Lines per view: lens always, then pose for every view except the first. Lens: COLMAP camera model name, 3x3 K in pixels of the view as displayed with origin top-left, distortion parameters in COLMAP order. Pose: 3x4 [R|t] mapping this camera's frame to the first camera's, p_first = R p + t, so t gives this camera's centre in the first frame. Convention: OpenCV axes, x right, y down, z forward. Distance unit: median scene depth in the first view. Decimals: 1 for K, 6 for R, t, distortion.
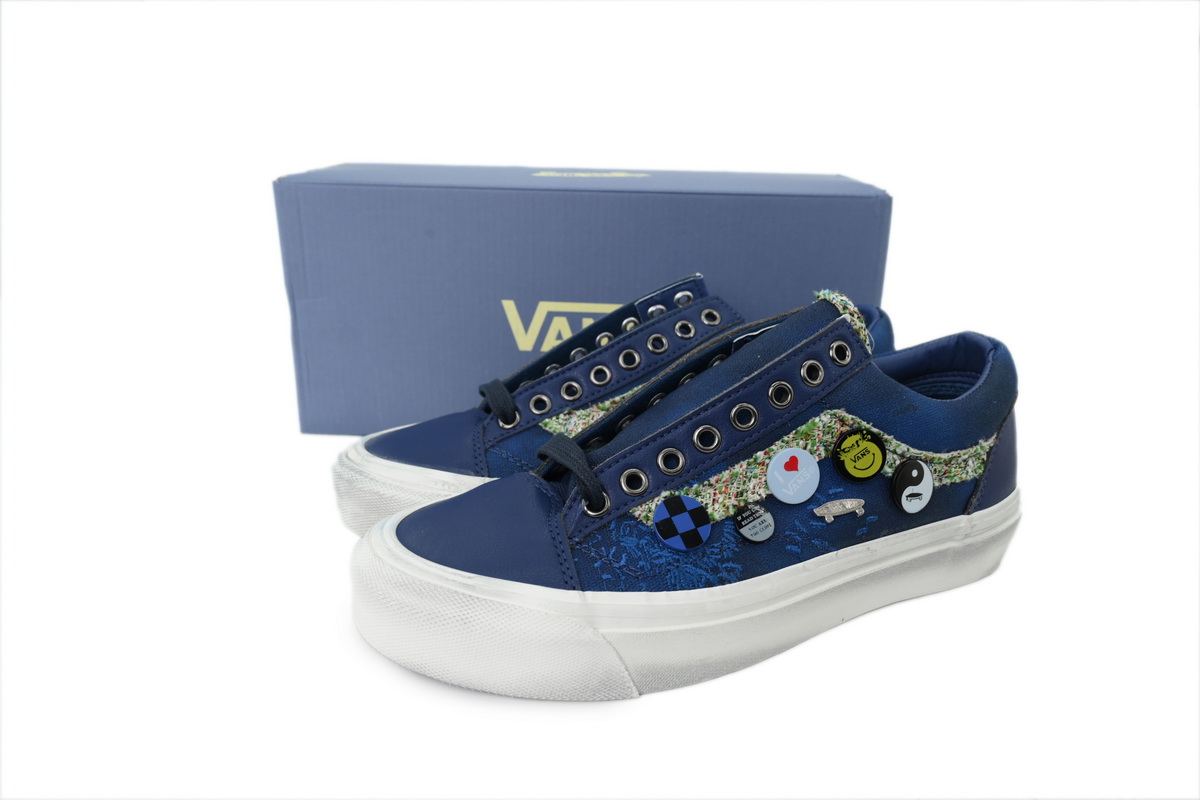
lens RADIAL K [[849.1, 0, 600.0], [0, 849.1, 400.0], [0, 0, 1]] dist [0.119798, 0.000017]
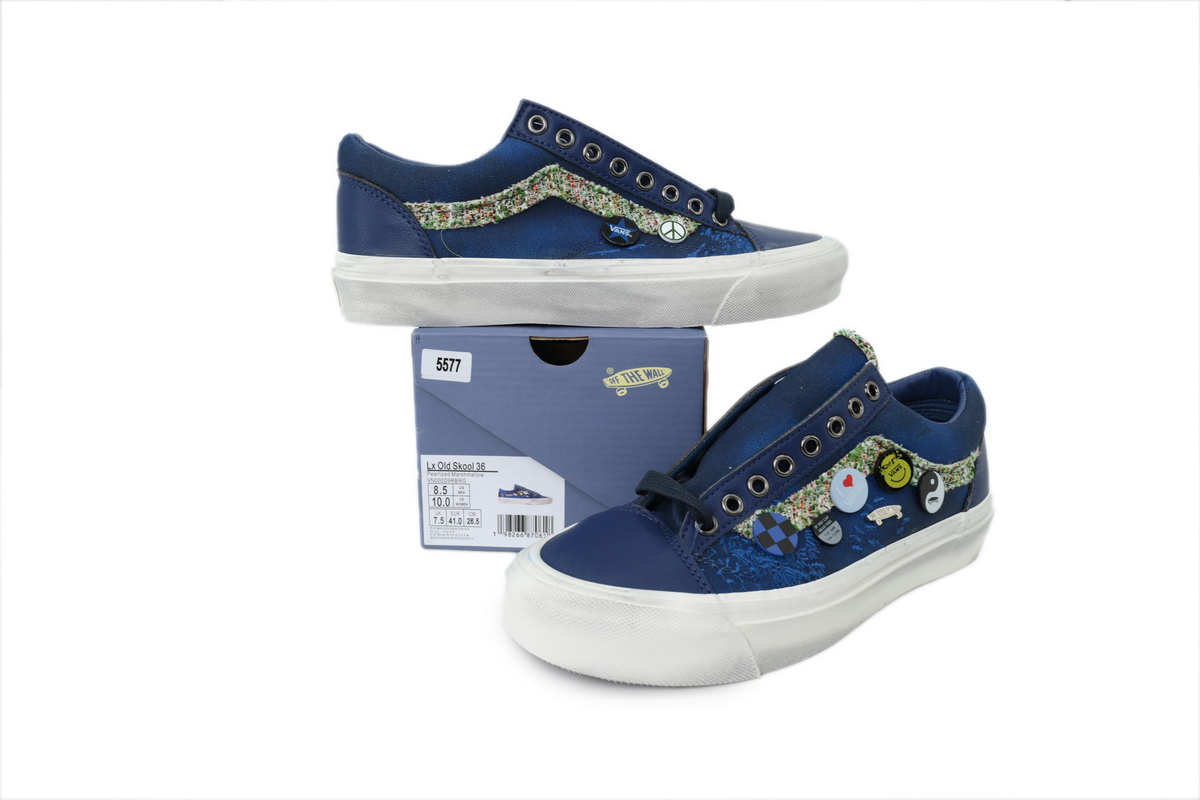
lens RADIAL K [[849.1, 0, 600.0], [0, 849.1, 400.0], [0, 0, 1]] dist [0.119798, 0.000017]
pose [[0.985245, -0.060711, 0.160018, -0.334095], [0.067735, 0.996948, -0.038804, -0.020137], [-0.157174, 0.049071, 0.986351, -0.200556]]
